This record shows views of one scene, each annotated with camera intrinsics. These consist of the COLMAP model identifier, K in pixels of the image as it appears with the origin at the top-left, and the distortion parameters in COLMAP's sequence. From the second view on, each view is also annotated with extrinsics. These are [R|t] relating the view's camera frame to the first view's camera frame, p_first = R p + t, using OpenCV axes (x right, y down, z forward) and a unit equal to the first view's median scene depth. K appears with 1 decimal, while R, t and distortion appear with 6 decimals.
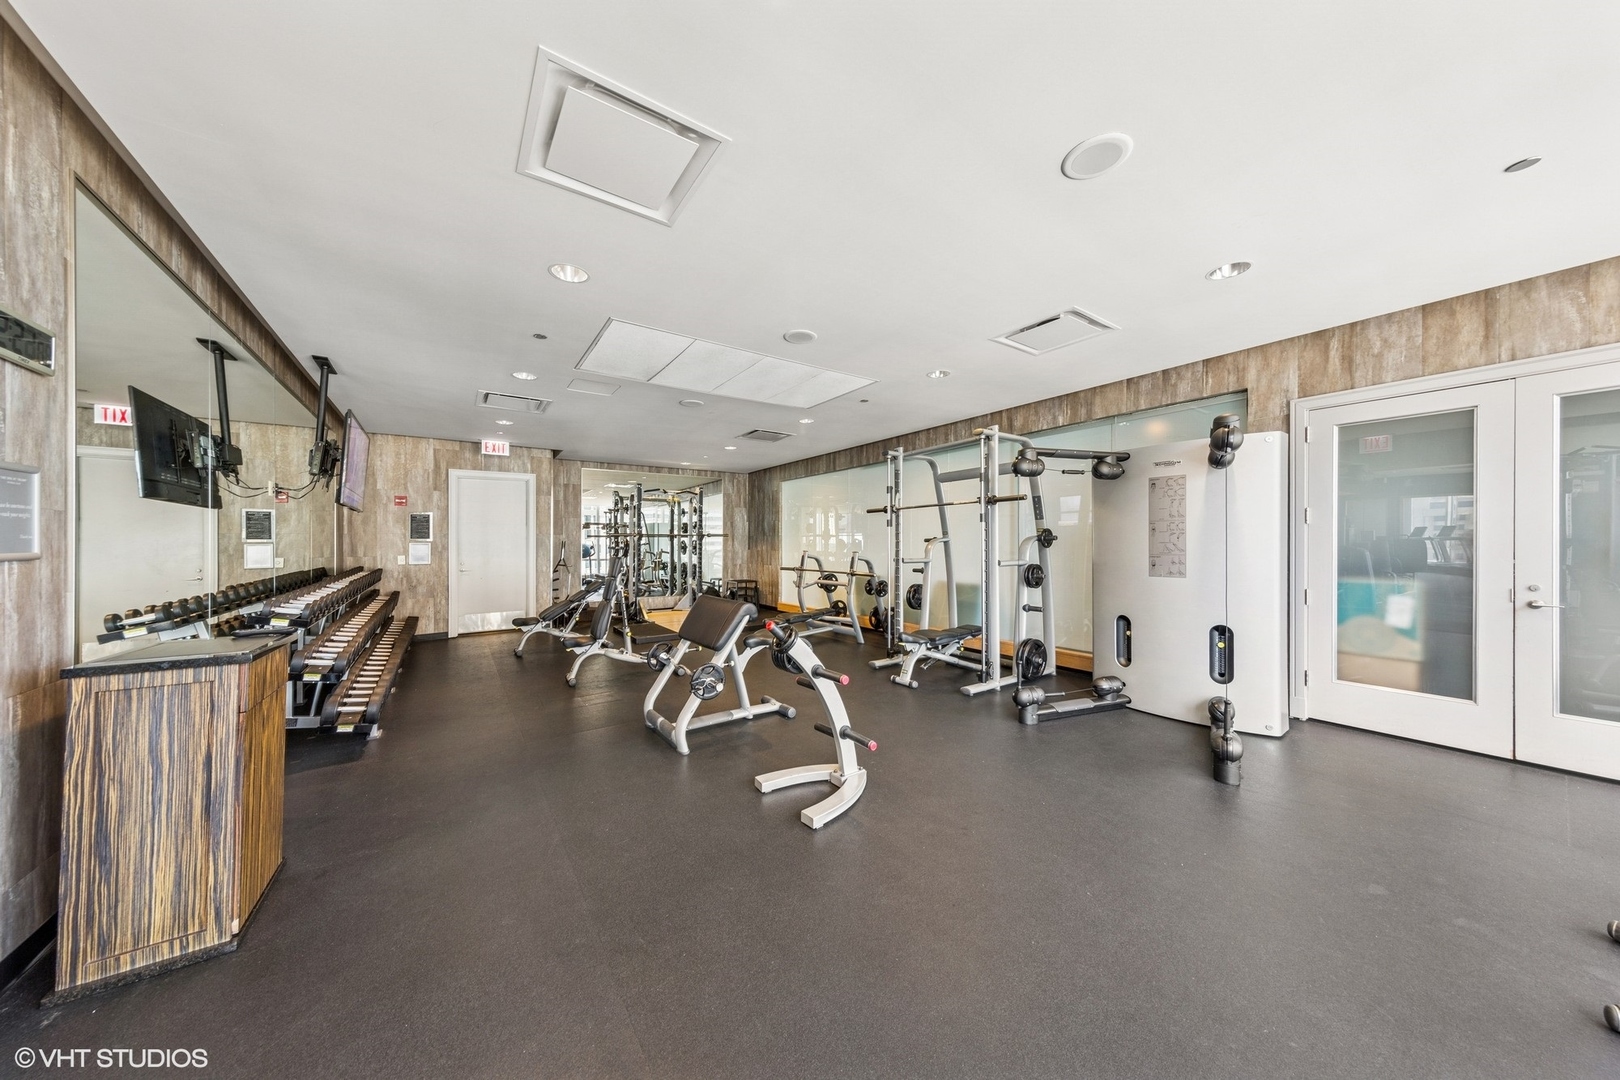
lens RADIAL K [[515.8, 0, 806.7], [0, 515.8, 540.8], [0, 0, 1]] dist [0.005447, 0.000010]
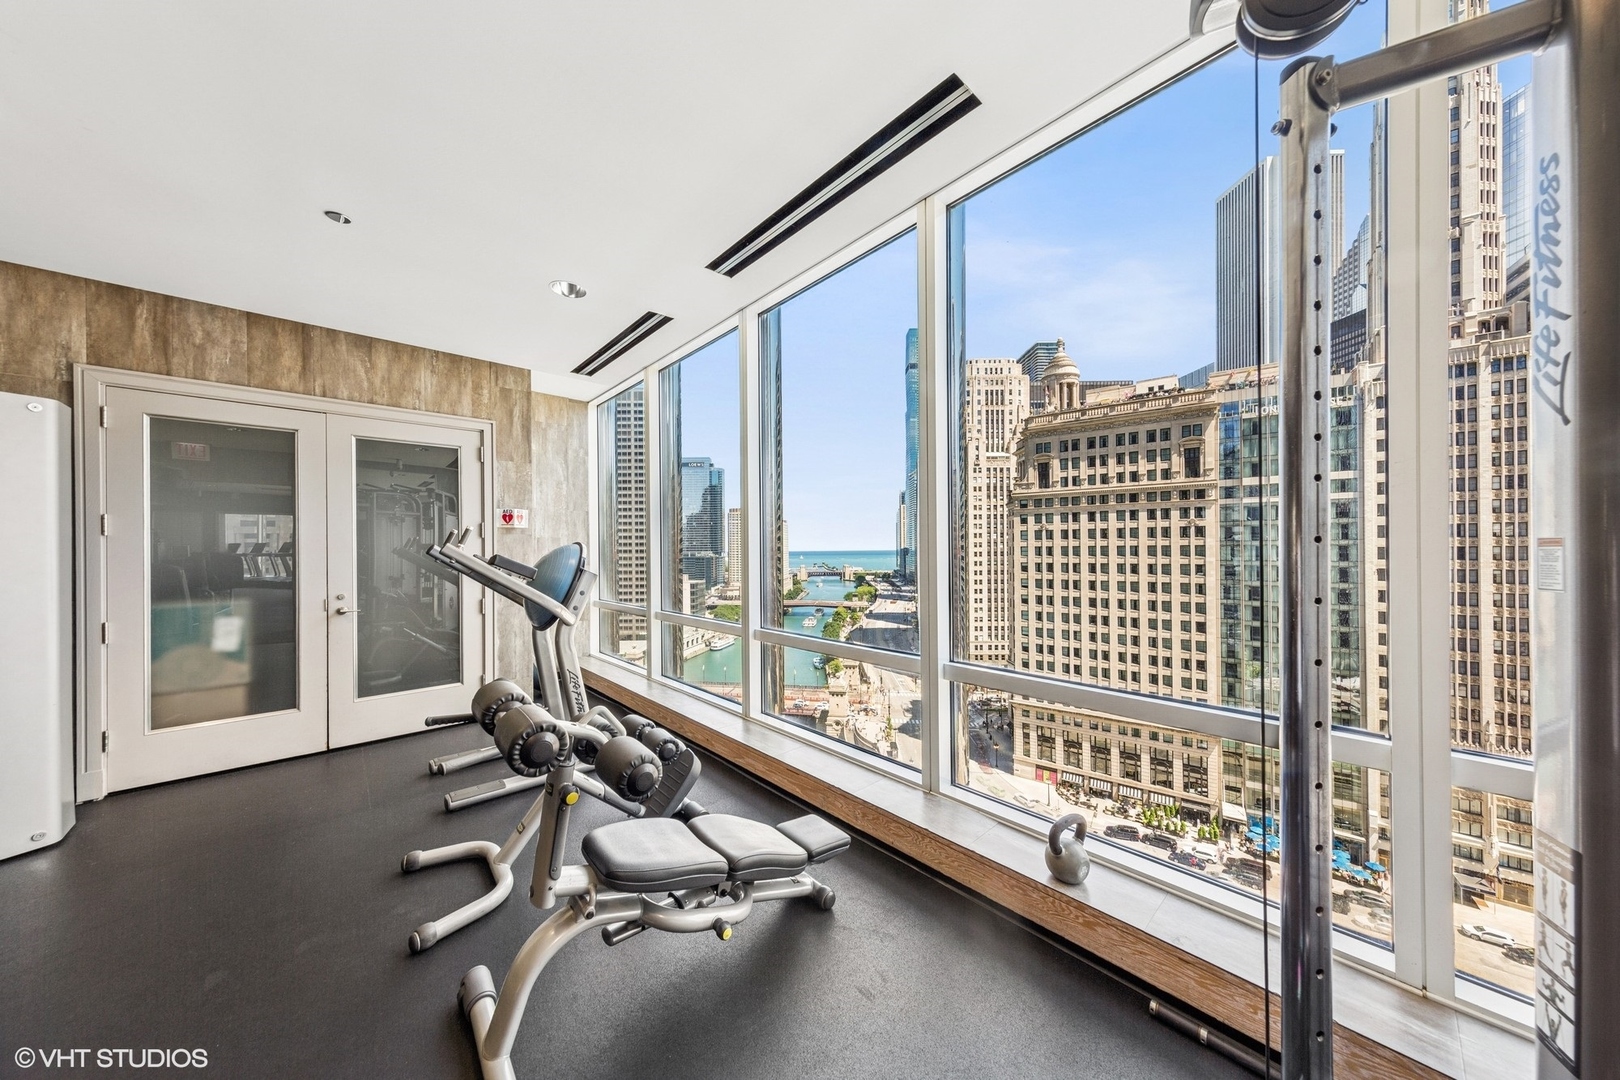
lens RADIAL K [[515.8, 0, 806.7], [0, 515.8, 553.6], [0, 0, 1]] dist [0.005447, 0.000010]
pose [[-0.133852, -0.001148, 0.991001, 0.087989], [0.007532, 0.999969, 0.002175, -0.001288], [-0.990973, 0.007755, -0.133839, 0.100834]]
